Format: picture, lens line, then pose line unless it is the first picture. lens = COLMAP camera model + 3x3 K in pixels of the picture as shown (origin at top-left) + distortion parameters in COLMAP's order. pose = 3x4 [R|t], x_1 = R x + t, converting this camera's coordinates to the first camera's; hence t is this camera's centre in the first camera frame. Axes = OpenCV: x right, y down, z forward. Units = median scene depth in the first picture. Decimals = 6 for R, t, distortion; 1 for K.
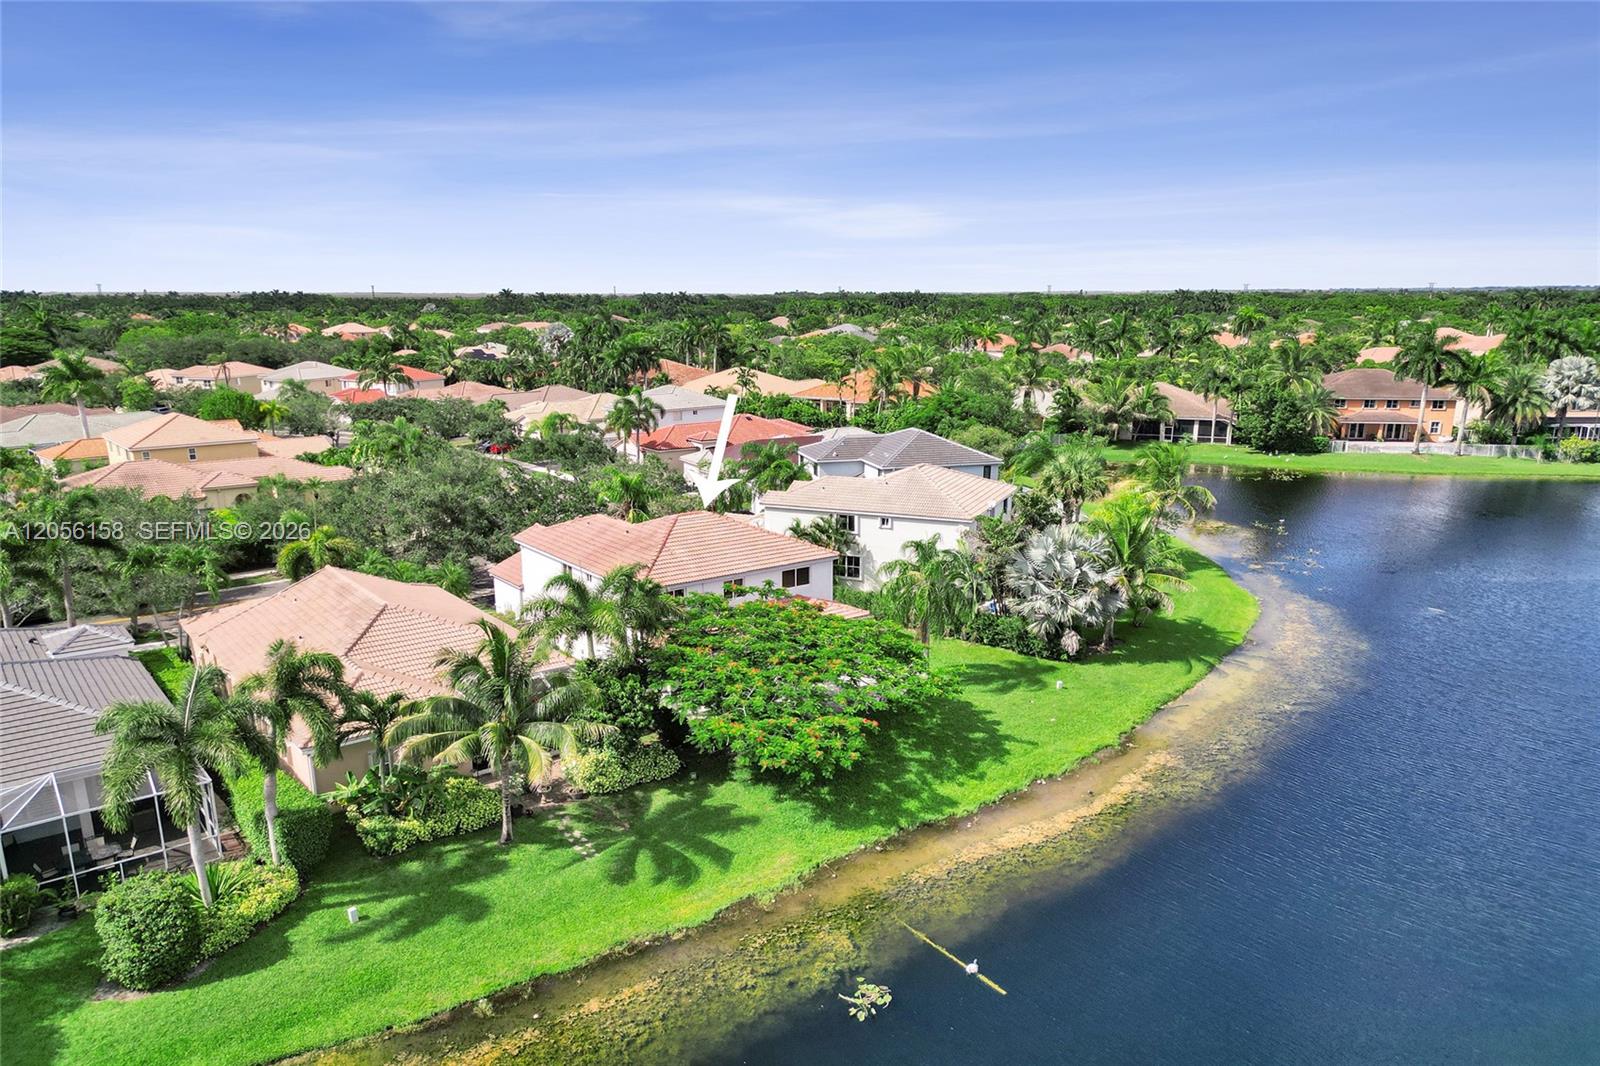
lens RADIAL K [[1103.3, 0, 796.9], [0, 1103.3, 543.8], [0, 0, 1]] dist [0.038190, -0.030381]
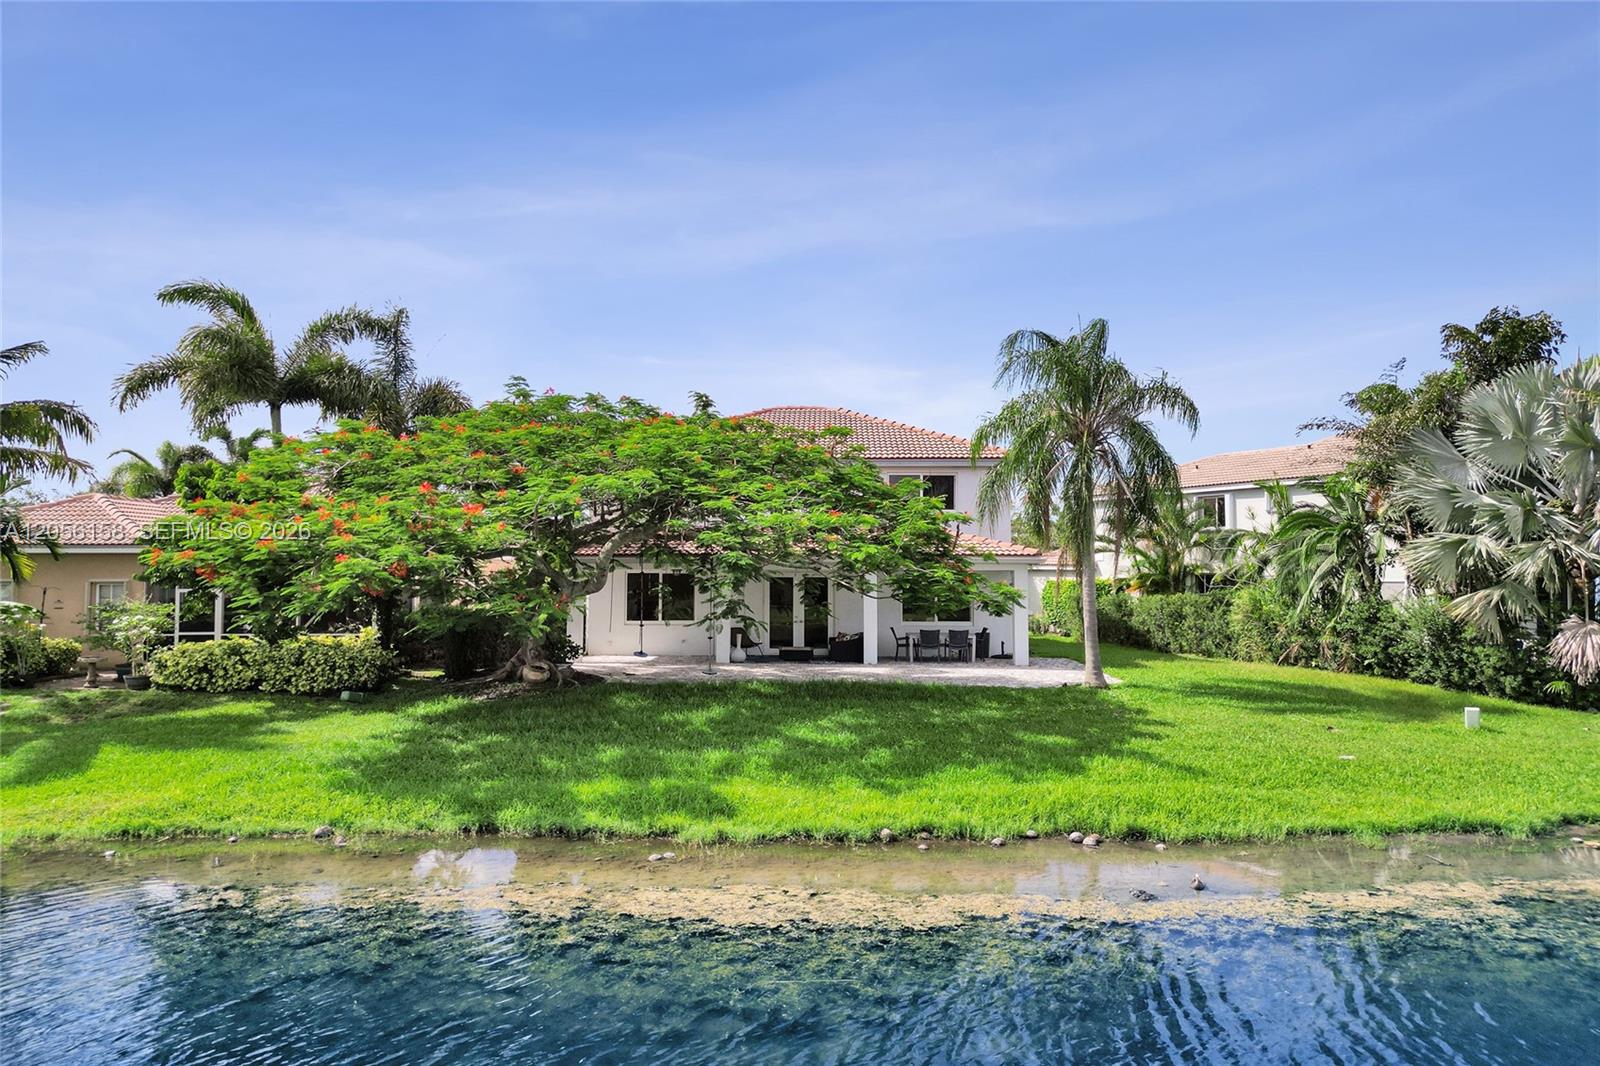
lens RADIAL K [[1103.3, 0, 803.2], [0, 1103.3, 517.1], [0, 0, 1]] dist [0.038190, -0.030381]
pose [[0.786881, -0.043180, -0.615593, 0.337157], [-0.128184, 0.964354, -0.231494, 0.203868], [0.603646, 0.261067, 0.753297, 0.680984]]
